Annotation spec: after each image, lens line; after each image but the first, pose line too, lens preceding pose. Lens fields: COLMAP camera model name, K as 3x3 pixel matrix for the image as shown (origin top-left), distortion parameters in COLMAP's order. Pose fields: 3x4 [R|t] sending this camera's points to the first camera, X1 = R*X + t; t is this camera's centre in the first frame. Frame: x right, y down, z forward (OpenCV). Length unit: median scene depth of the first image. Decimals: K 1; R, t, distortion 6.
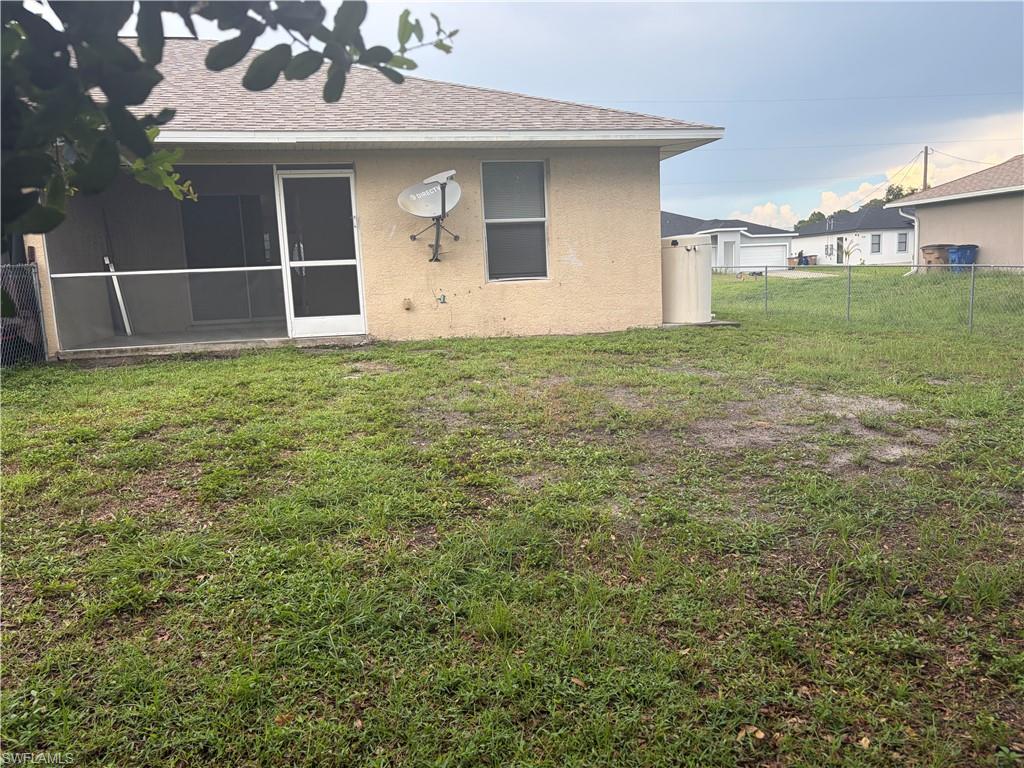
lens RADIAL K [[780.2, 0, 513.3], [0, 780.2, 387.6], [0, 0, 1]] dist [0.049337, -0.052472]
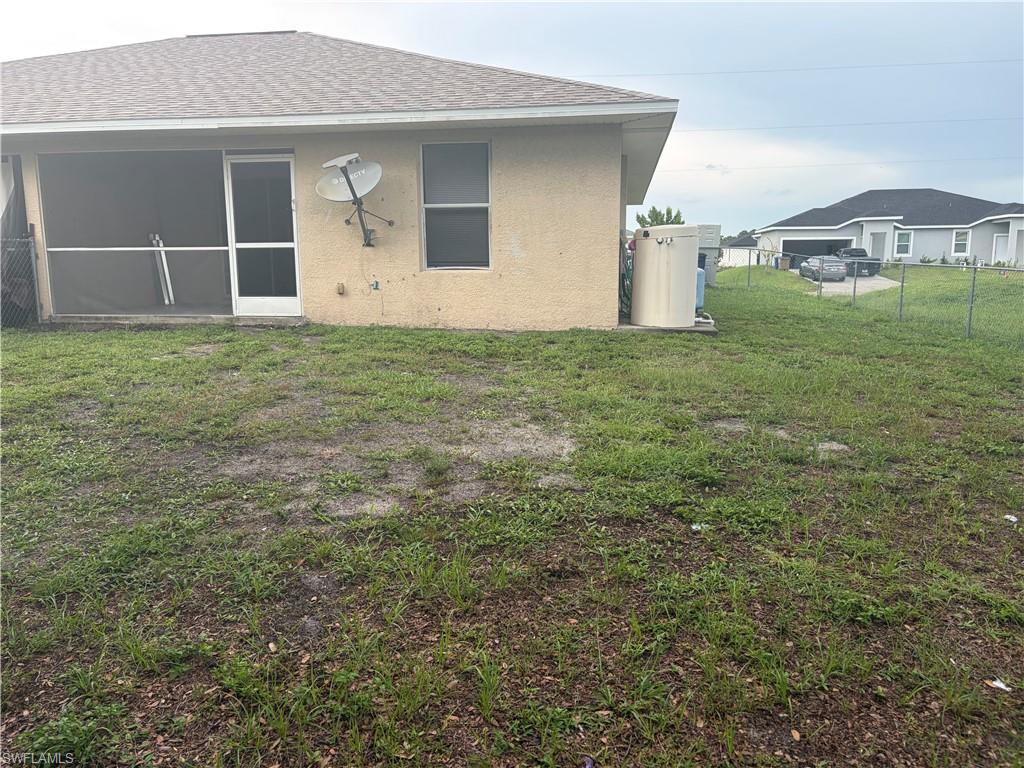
lens RADIAL K [[780.2, 0, 511.0], [0, 780.2, 378.5], [0, 0, 1]] dist [0.049337, -0.052472]
pose [[0.932244, 0.089077, -0.350694, 0.429331], [-0.084469, 0.996020, 0.028448, -0.040140], [0.351832, 0.003102, 0.936058, 0.145285]]
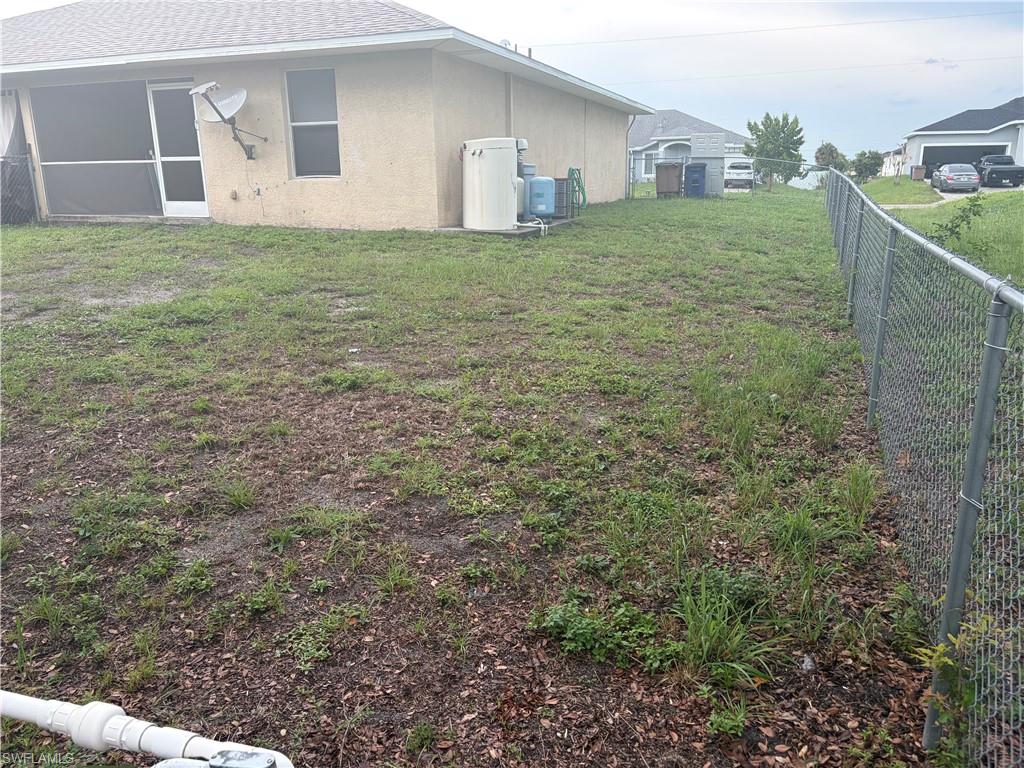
lens RADIAL K [[780.2, 0, 513.6], [0, 780.2, 382.1], [0, 0, 1]] dist [0.049337, -0.052472]
pose [[0.831044, 0.173174, -0.528562, 0.937943], [-0.103545, 0.981852, 0.158885, -0.059997], [0.546484, -0.077310, 0.833893, 0.191562]]
